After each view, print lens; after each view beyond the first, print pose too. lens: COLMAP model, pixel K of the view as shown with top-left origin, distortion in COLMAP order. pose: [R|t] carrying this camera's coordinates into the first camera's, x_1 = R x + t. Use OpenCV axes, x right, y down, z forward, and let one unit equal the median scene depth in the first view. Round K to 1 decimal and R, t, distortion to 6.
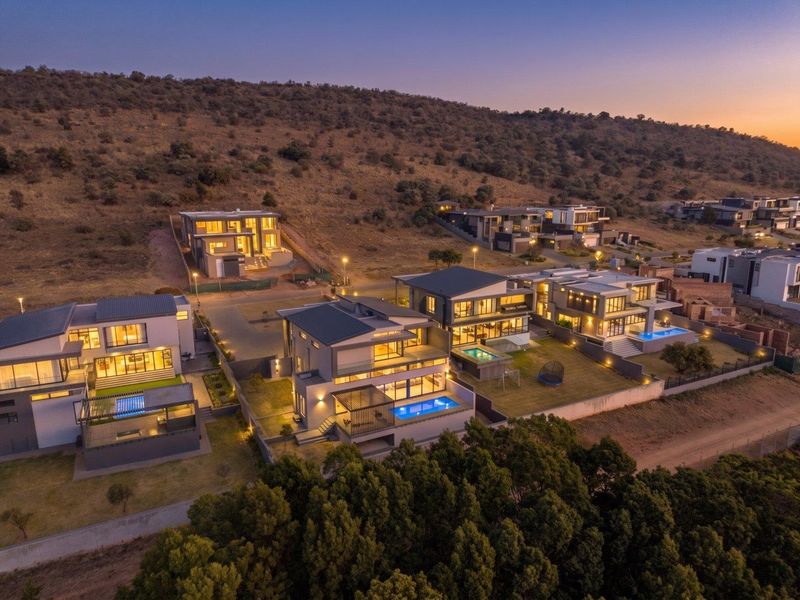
lens RADIAL K [[526.0, 0, 400.0], [0, 526.0, 300.0], [0, 0, 1]] dist [0.038077, -0.001253]
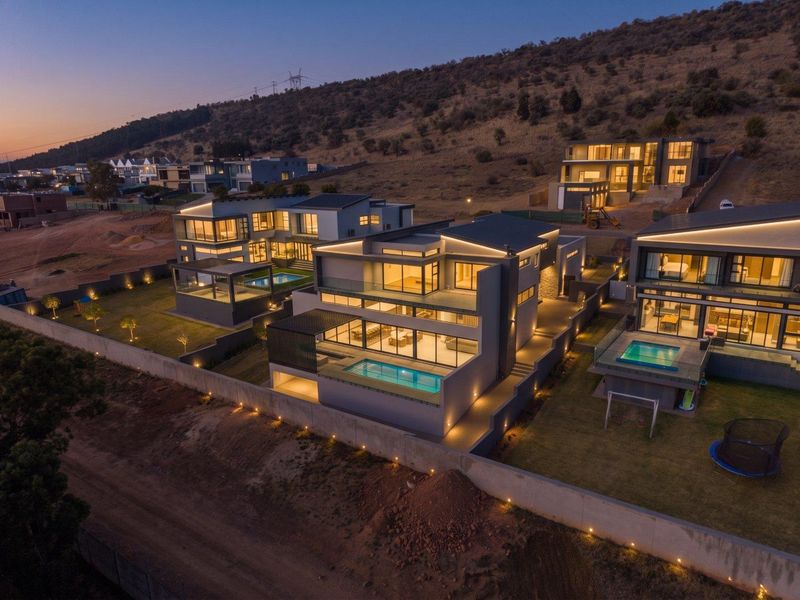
lens RADIAL K [[540.9, 0, 400.0], [0, 540.9, 300.0], [0, 0, 1]] dist [0.001353, 0.001183]
pose [[0.464079, 0.218955, -0.858306, 0.167075], [-0.171612, 0.972834, 0.155382, 0.004386], [0.869011, 0.075187, 0.489047, 0.193785]]
